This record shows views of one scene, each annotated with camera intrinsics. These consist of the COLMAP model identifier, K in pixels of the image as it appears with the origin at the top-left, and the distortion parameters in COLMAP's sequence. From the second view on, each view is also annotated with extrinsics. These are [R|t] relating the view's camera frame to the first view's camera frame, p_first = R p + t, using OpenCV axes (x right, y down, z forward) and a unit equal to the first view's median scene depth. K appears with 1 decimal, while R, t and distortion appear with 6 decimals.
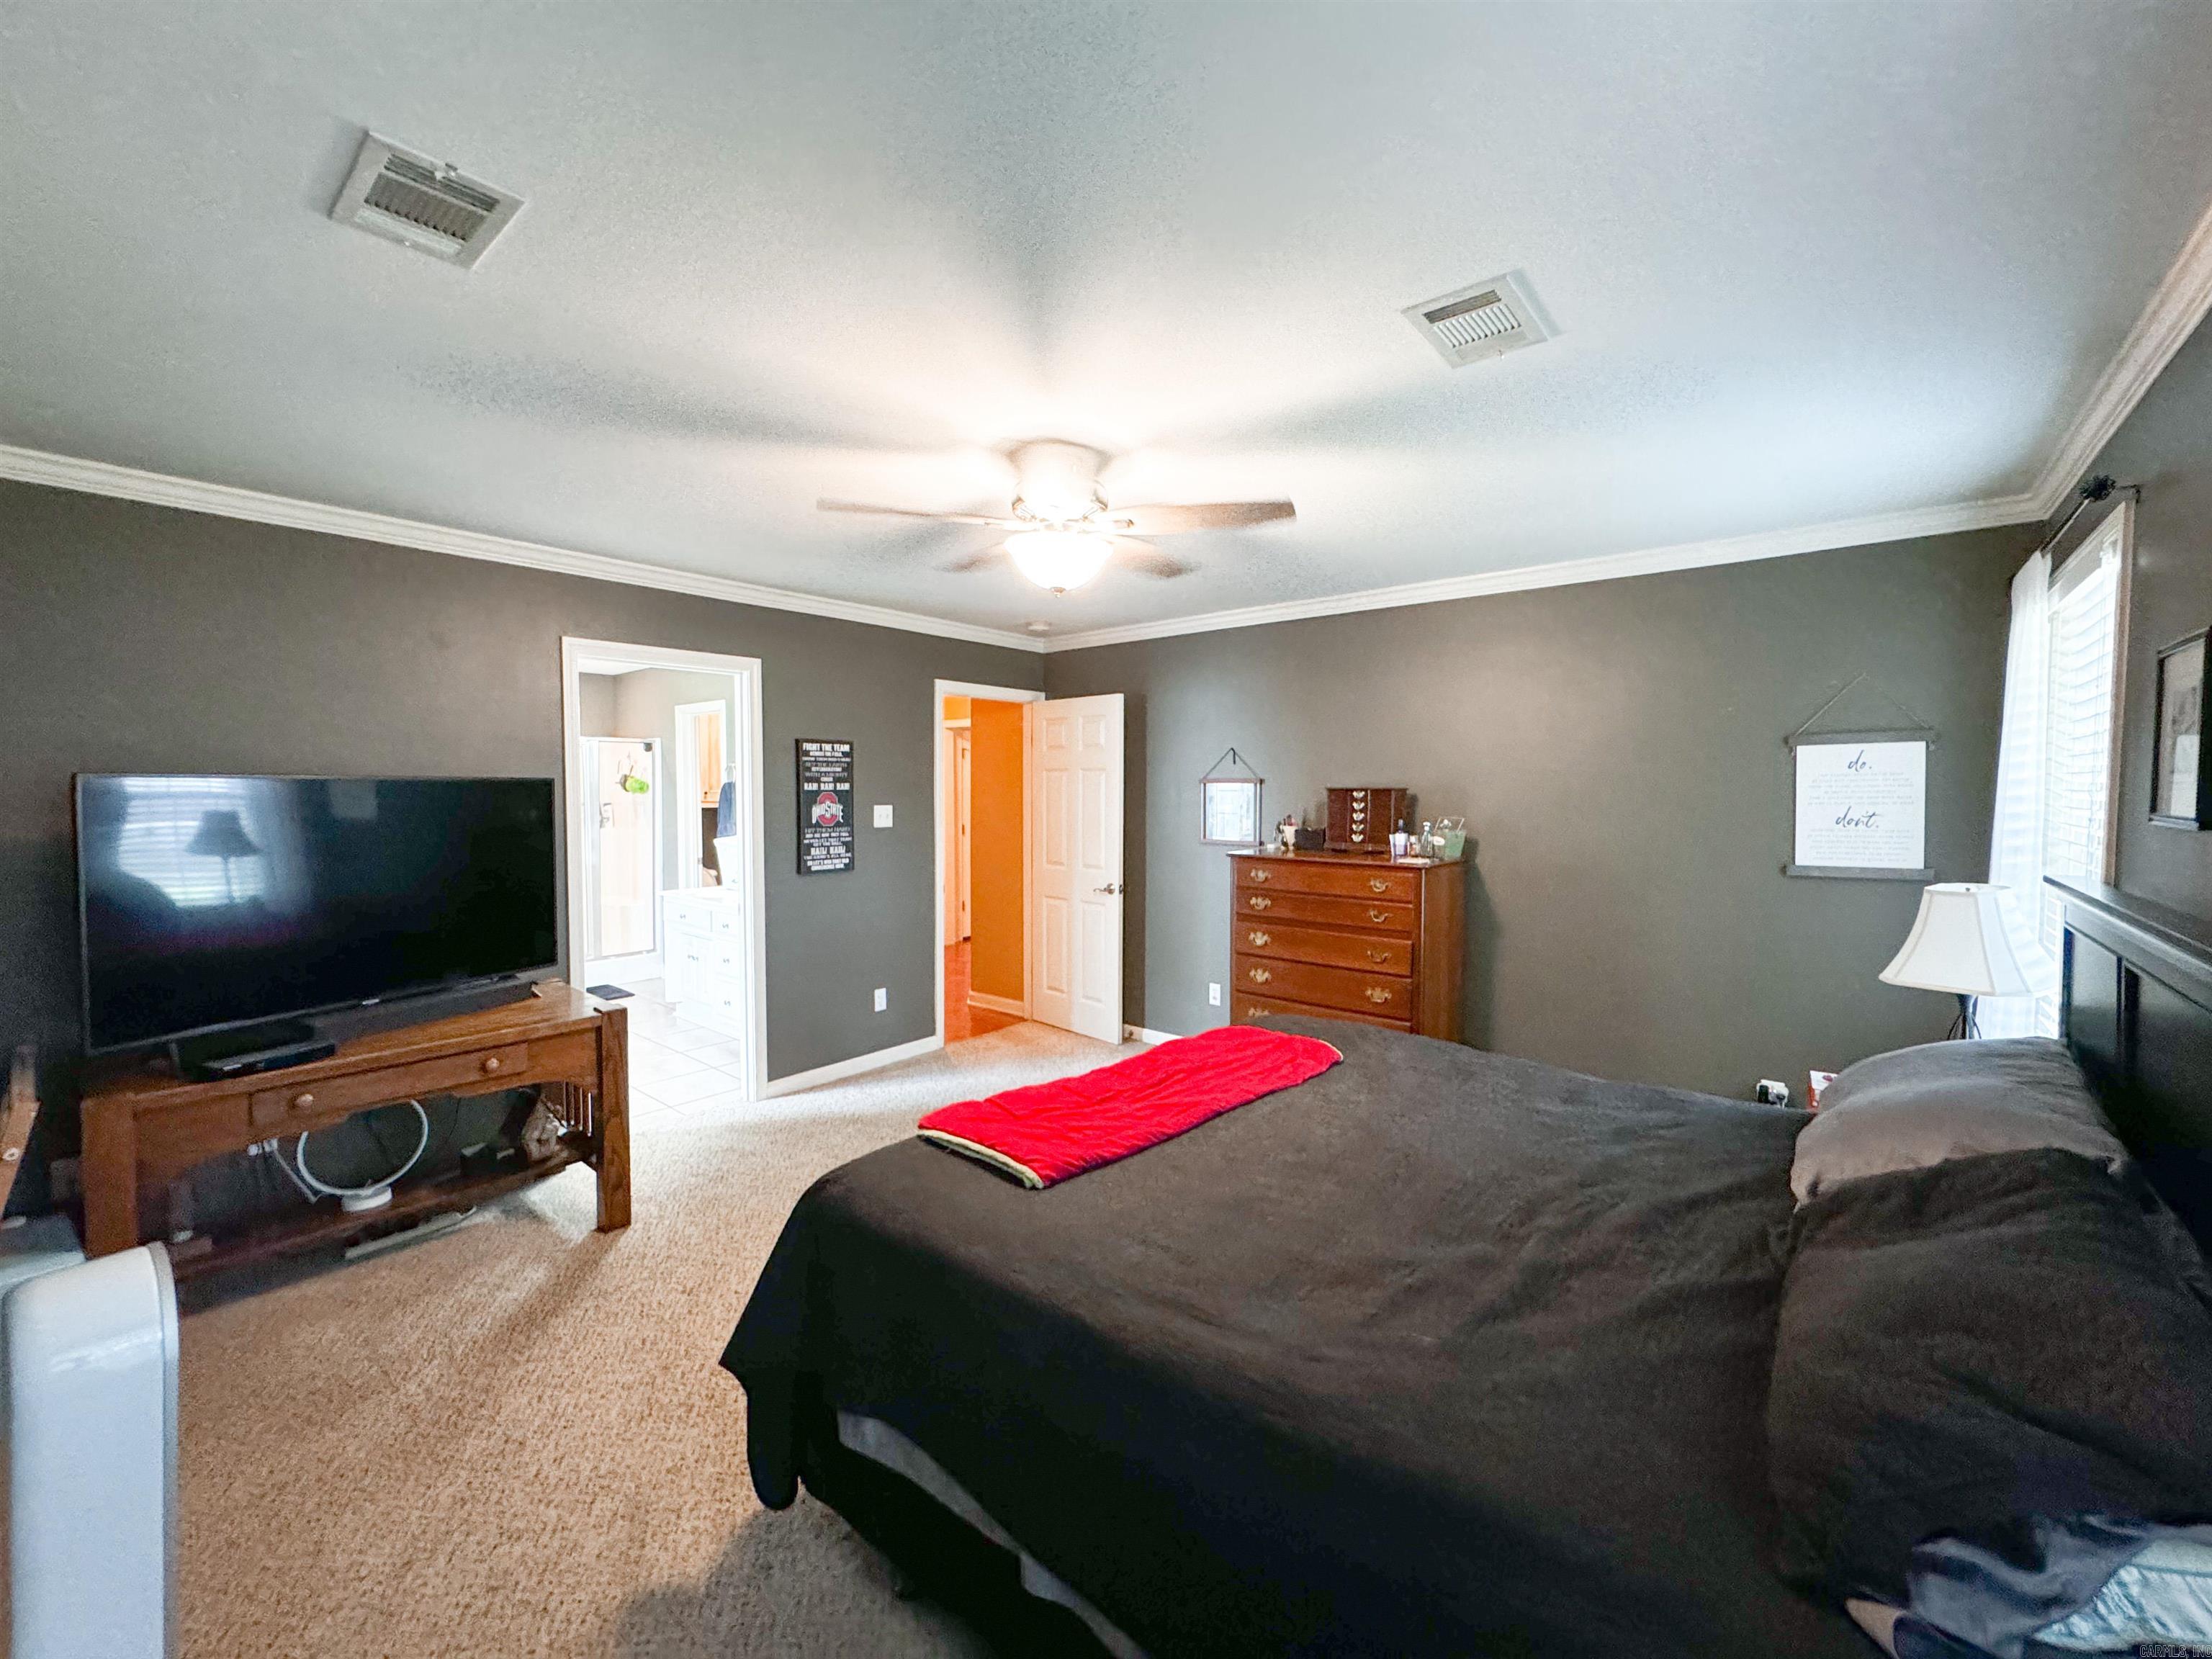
lens RADIAL K [[884.3, 0, 1117.2], [0, 884.3, 824.1], [0, 0, 1]] dist [-0.001090, 0.000435]
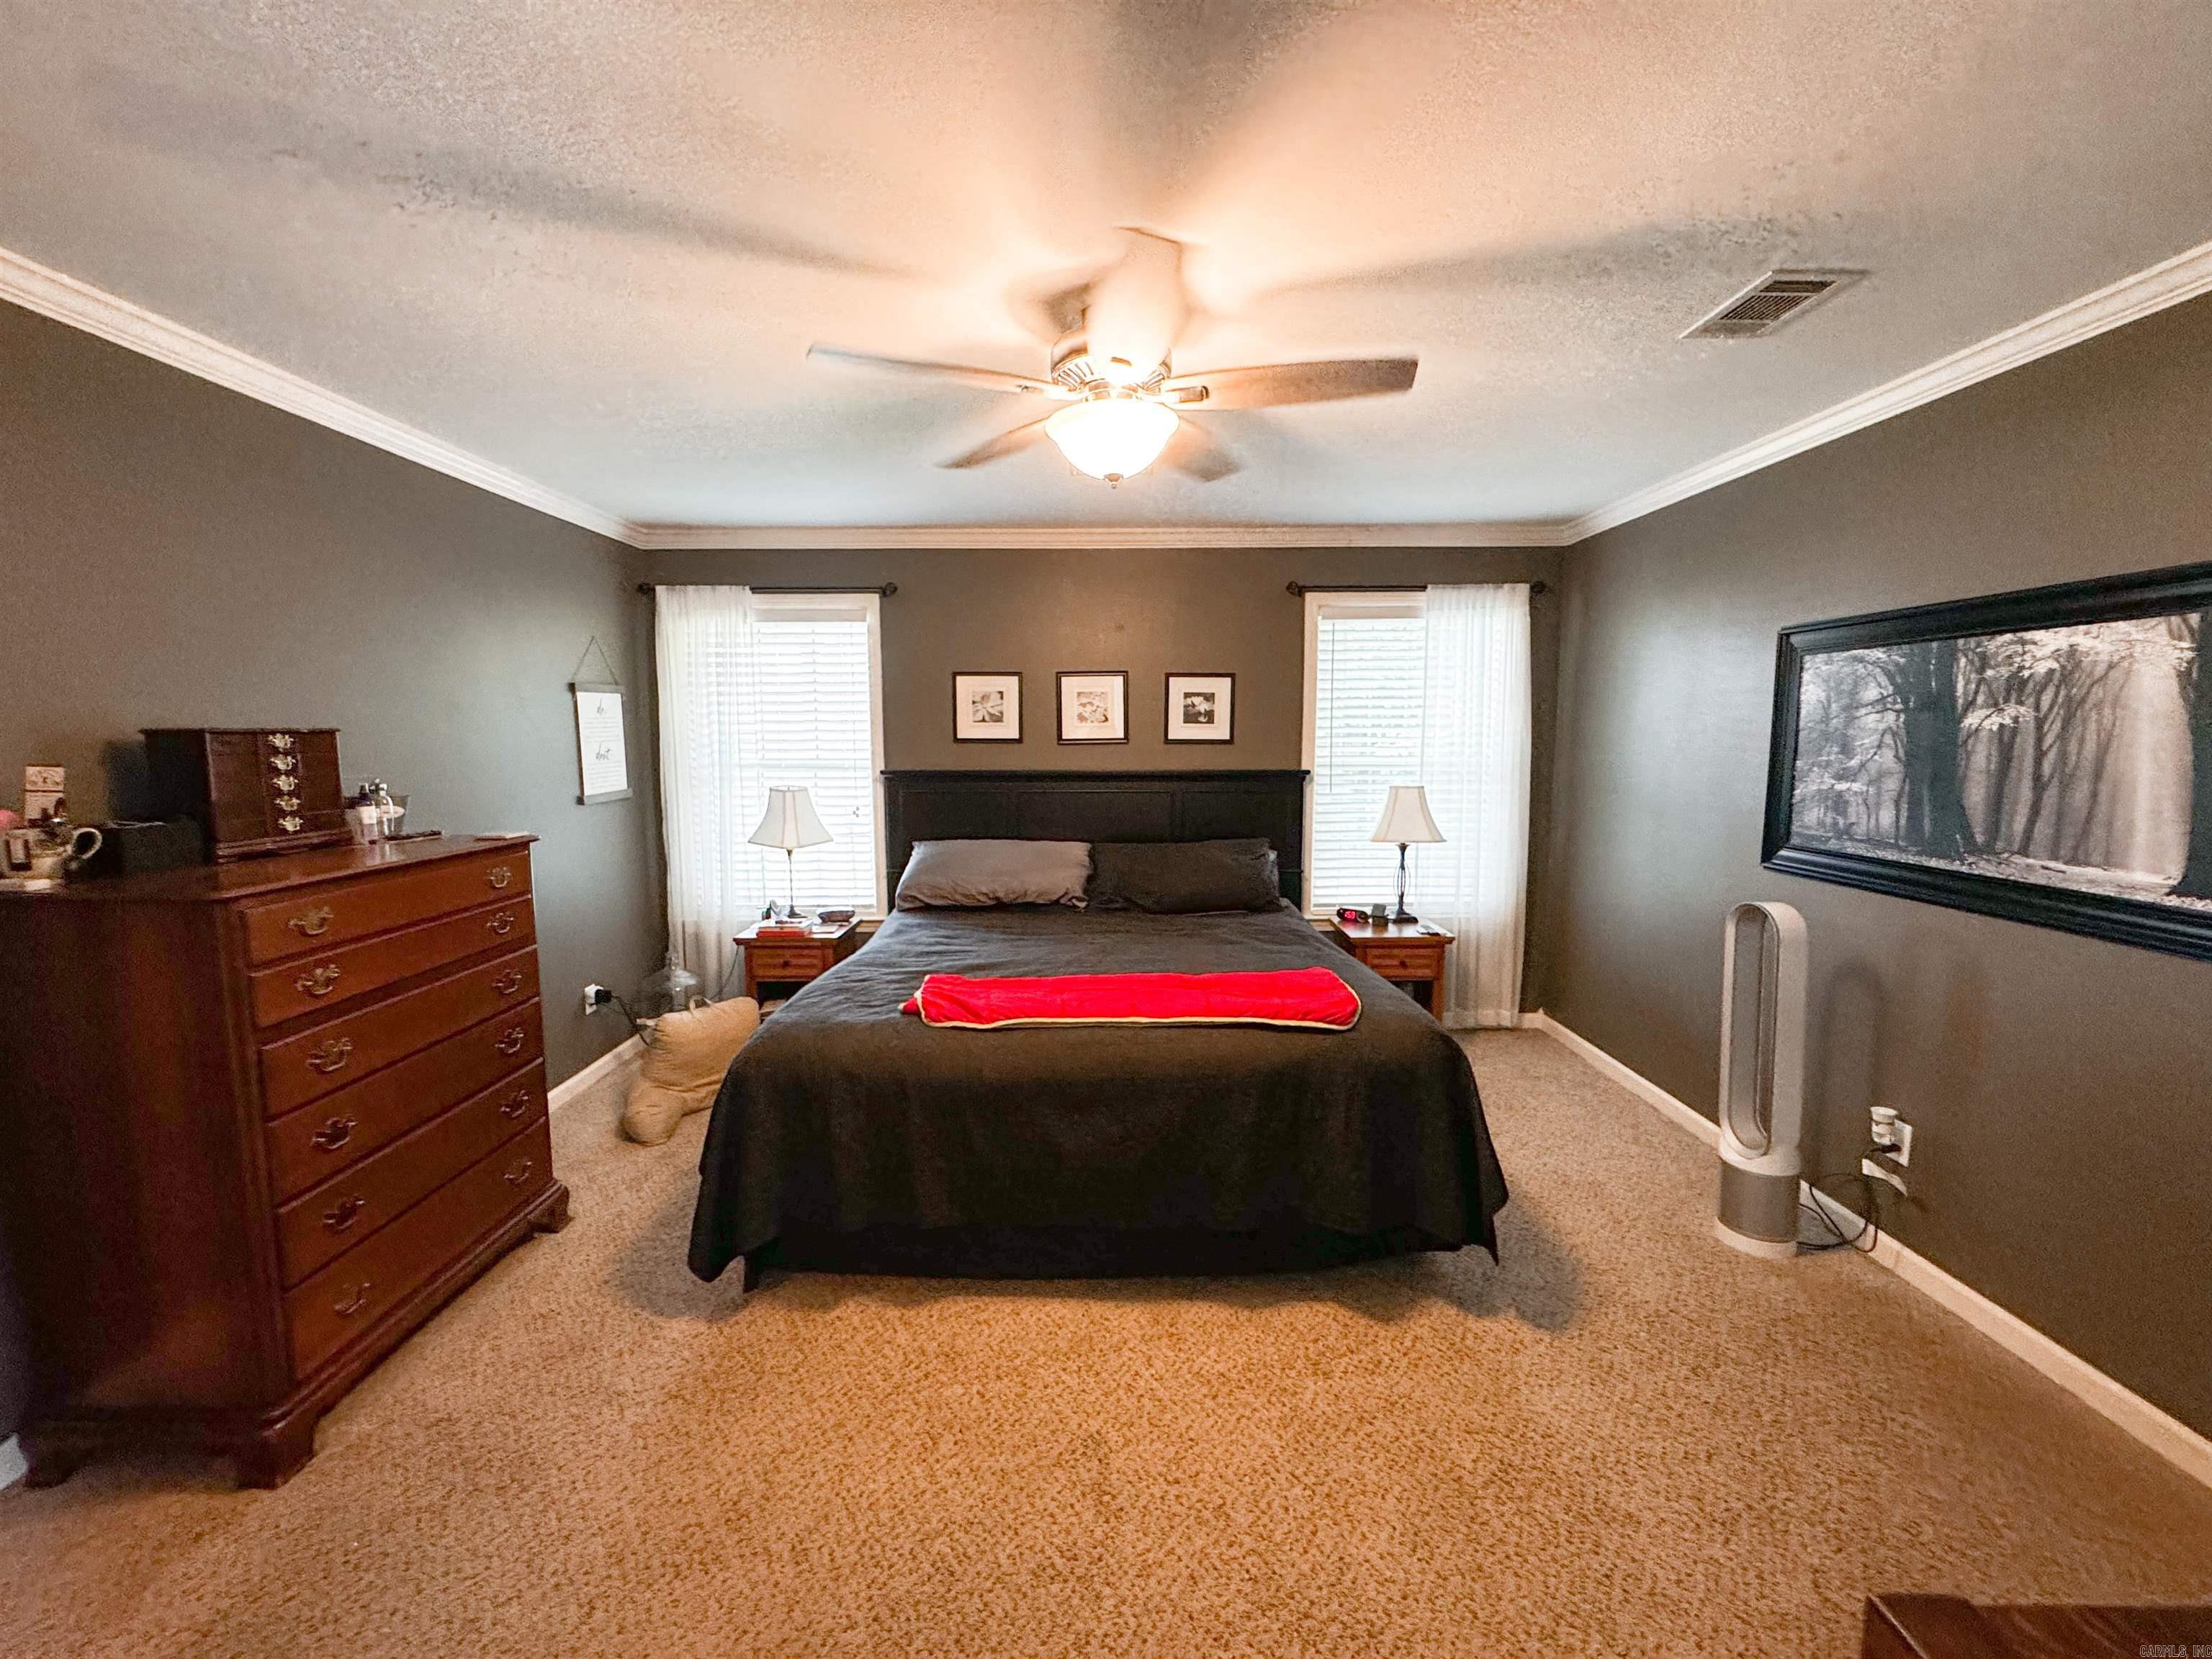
lens RADIAL K [[884.3, 0, 1103.8], [0, 884.3, 829.0], [0, 0, 1]] dist [-0.001090, 0.000435]
pose [[-0.630448, -0.087621, 0.771271, -0.414219], [0.031102, 0.989959, 0.137889, -0.036762], [-0.775608, 0.110920, -0.621392, 0.903771]]
